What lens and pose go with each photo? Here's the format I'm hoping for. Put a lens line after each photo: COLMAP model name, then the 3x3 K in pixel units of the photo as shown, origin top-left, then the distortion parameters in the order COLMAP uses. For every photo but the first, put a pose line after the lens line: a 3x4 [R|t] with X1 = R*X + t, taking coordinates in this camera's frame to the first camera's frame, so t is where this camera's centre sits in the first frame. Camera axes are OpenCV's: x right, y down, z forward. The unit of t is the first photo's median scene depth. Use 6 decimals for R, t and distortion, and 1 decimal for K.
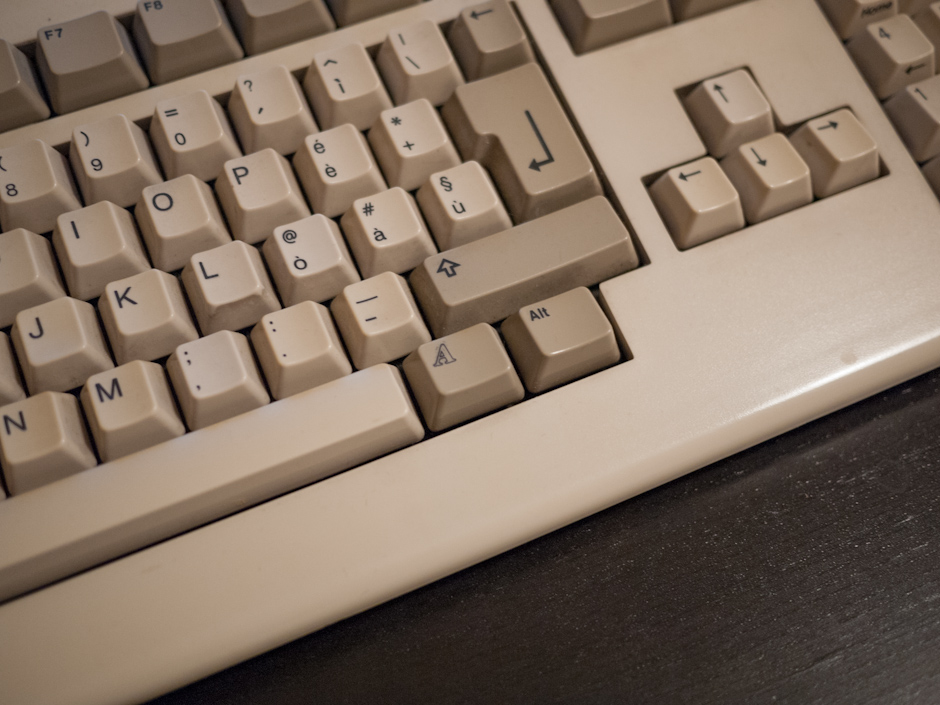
lens RADIAL K [[1105.9, 0, 471.7], [0, 1105.9, 368.7], [0, 0, 1]] dist [-0.023894, 0.047260]
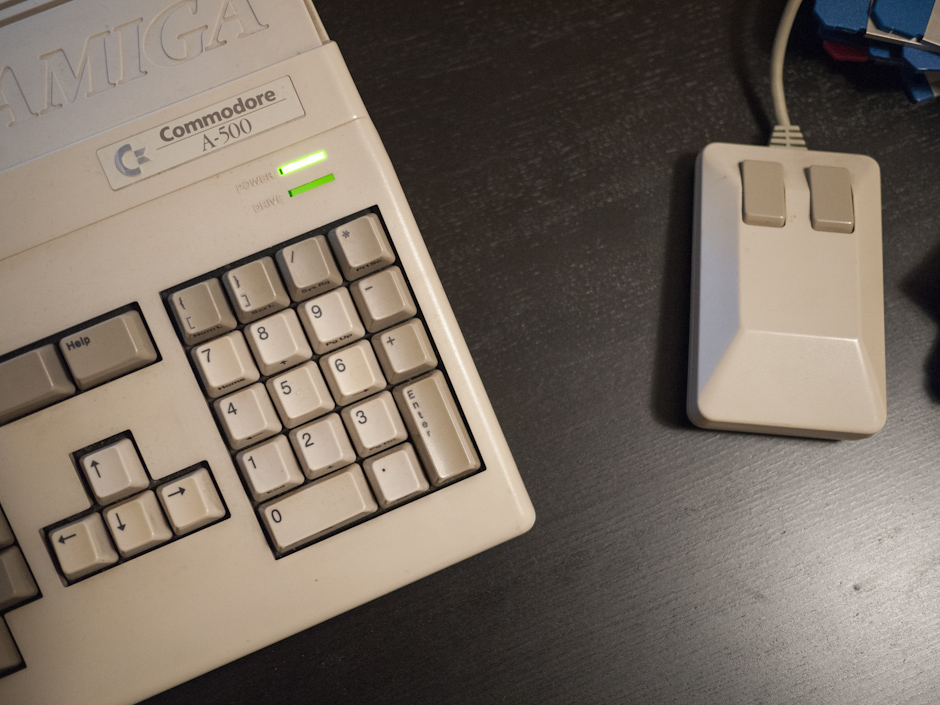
lens RADIAL K [[1105.9, 0, 471.7], [0, 1105.9, 368.7], [0, 0, 1]] dist [-0.023894, 0.047260]
pose [[0.999540, 0.014445, 0.026672, 0.683875], [-0.023447, 0.925808, 0.377266, -0.933797], [-0.019244, -0.377718, 0.925721, -0.223751]]
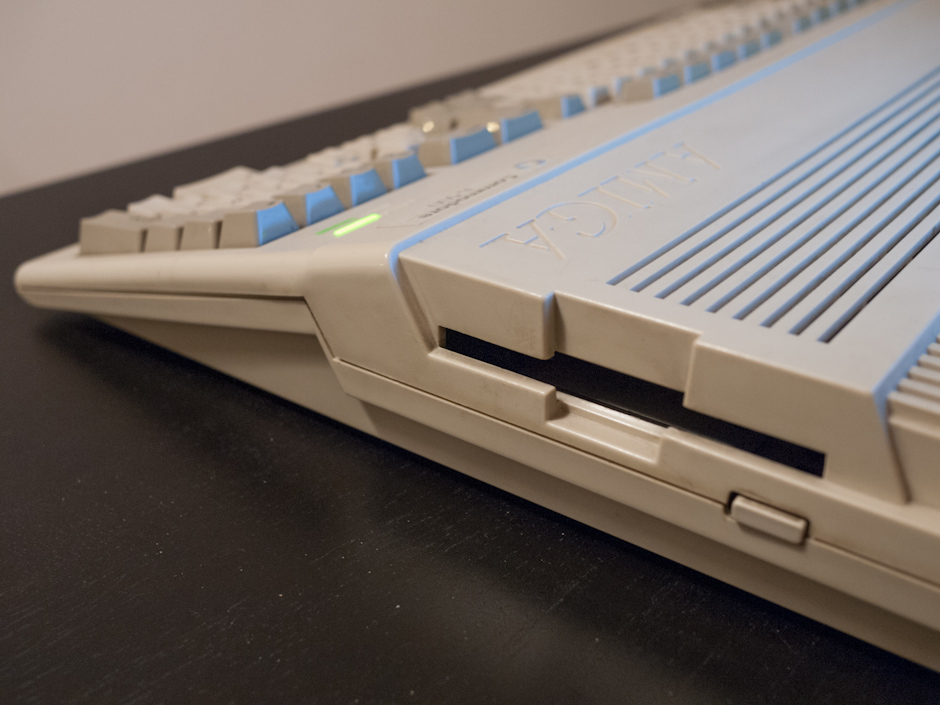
lens RADIAL K [[1105.9, 0, 471.7], [0, 1105.9, 368.7], [0, 0, 1]] dist [-0.023894, 0.047260]
pose [[-0.877723, 0.254562, -0.405956, 0.904731], [-0.383911, 0.133365, 0.913688, -1.727804], [0.286731, 0.957816, -0.019329, 1.435245]]
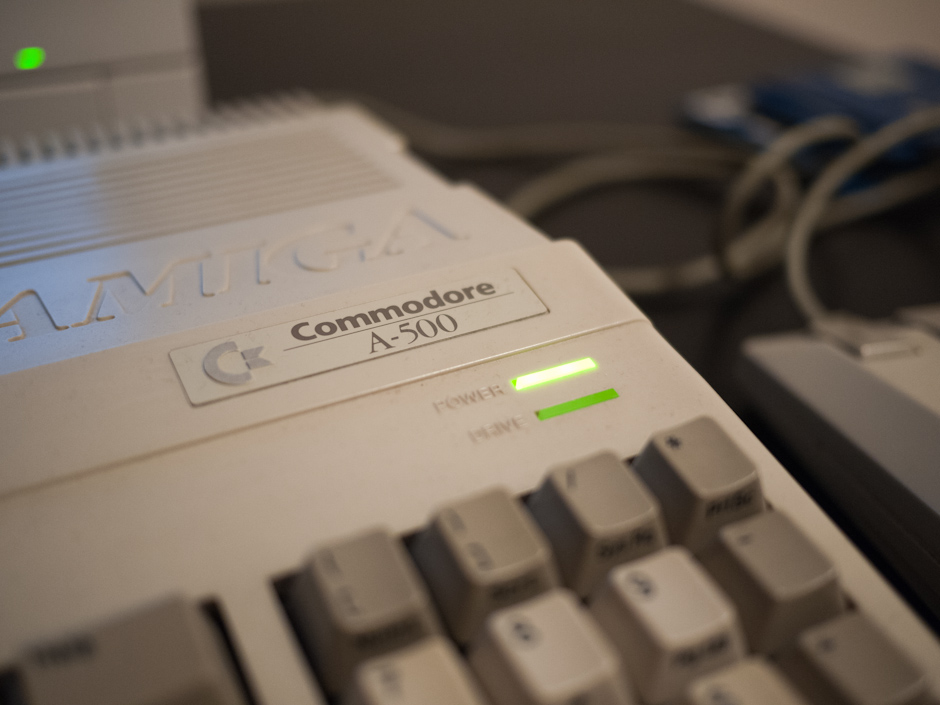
lens RADIAL K [[1105.9, 0, 471.7], [0, 1105.9, 368.7], [0, 0, 1]] dist [-0.023894, 0.047260]
pose [[0.997976, -0.034612, 0.053341, 0.397137], [0.054840, 0.893094, -0.446515, -0.292266], [-0.032183, 0.448536, 0.893185, 0.543335]]
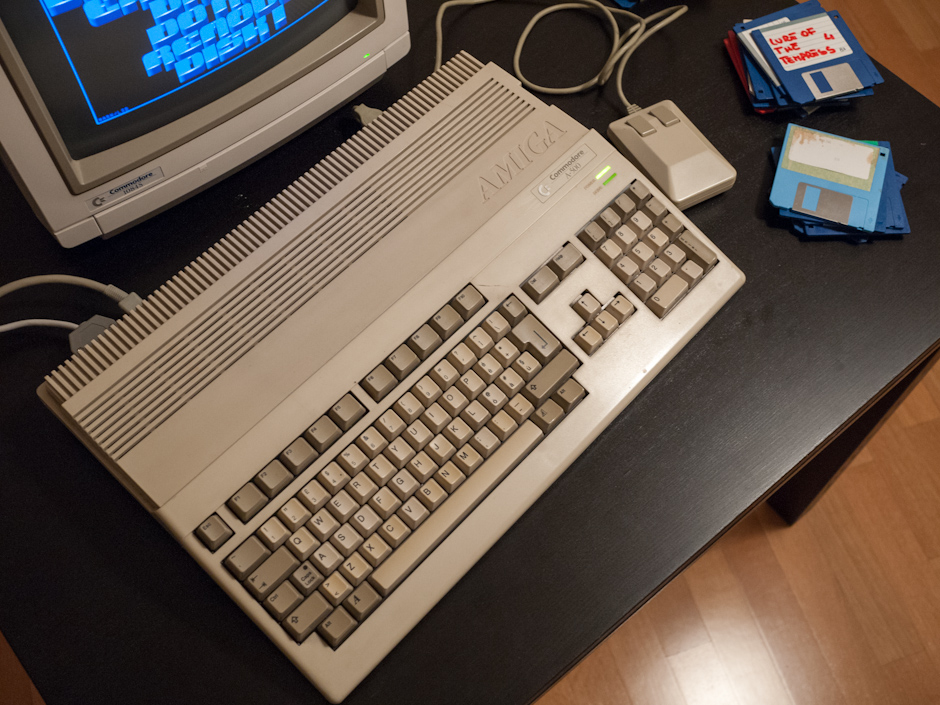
lens RADIAL K [[1098.2, 0, 470.0], [0, 1098.2, 352.5], [0, 0, 1]] dist [-0.028339, 0.030533]
pose [[0.919312, -0.330048, 0.214321, -0.863488], [0.311240, 0.943069, 0.117263, -0.630588], [-0.240822, -0.041096, 0.969699, -2.156375]]
